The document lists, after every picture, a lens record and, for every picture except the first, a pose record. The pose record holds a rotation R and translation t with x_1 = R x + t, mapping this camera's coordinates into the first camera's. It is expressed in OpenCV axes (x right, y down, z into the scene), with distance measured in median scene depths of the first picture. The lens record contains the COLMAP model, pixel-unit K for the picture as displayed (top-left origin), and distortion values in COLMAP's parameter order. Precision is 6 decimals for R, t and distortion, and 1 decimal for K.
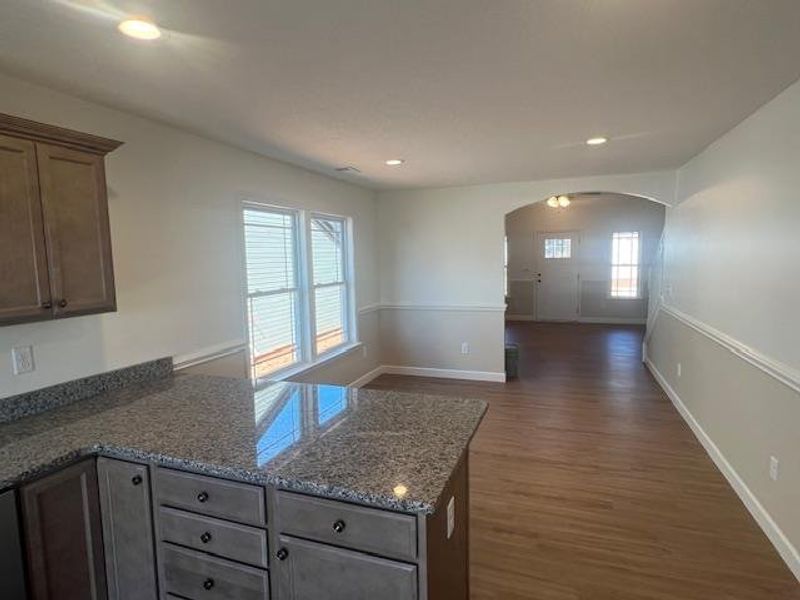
lens RADIAL K [[456.5, 0, 399.8], [0, 456.5, 300.3], [0, 0, 1]] dist [-0.002688, -0.000435]
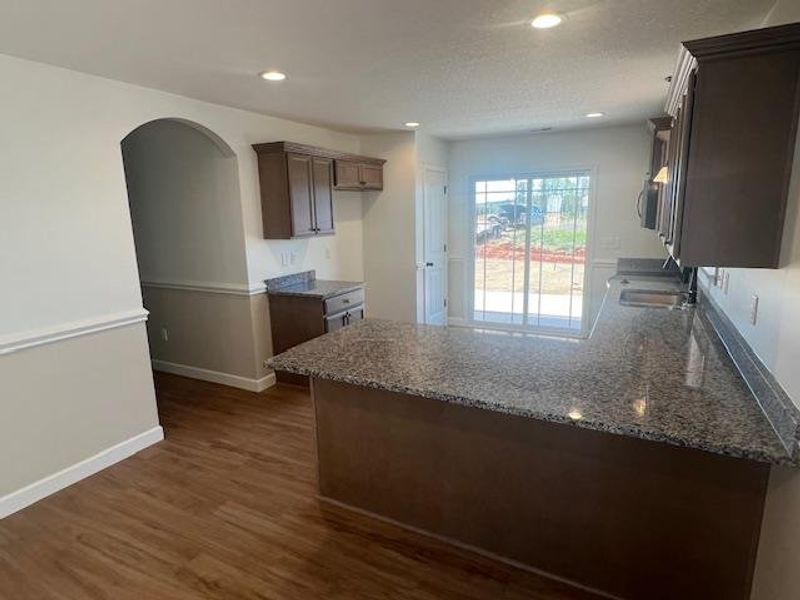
lens RADIAL K [[448.0, 0, 399.7], [0, 448.0, 299.7], [0, 0, 1]] dist [-0.003886, -0.000166]
pose [[-0.992000, 0.015519, 0.125282, -0.240863], [0.052049, 0.954415, 0.293909, -0.191672], [-0.115009, 0.298079, -0.947587, 1.927253]]
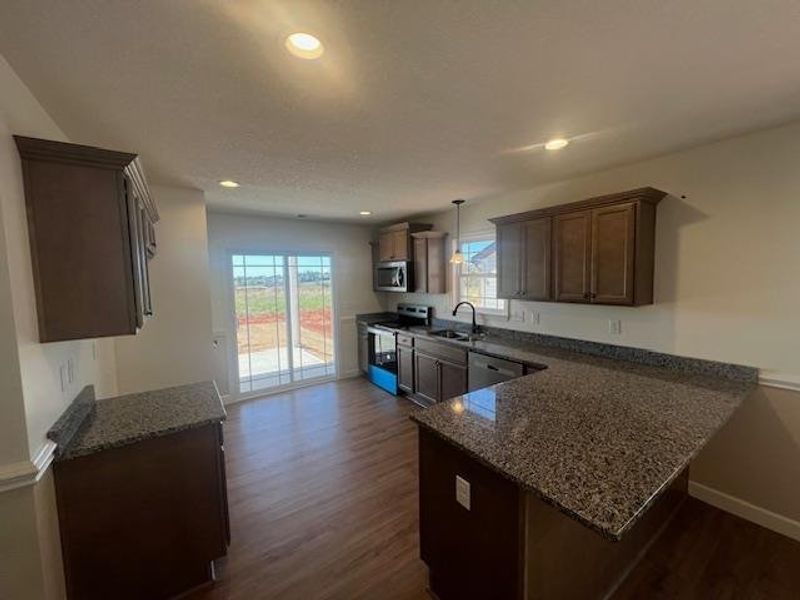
lens RADIAL K [[318.3, 0, 392.7], [0, 318.3, 300.1], [0, 0, 1]] dist [-0.003092, -0.000260]
pose [[-0.588274, 0.097393, -0.802775, 0.676814], [-0.046294, 0.987037, 0.153671, -0.125177], [0.807335, 0.127564, -0.576140, 0.997873]]
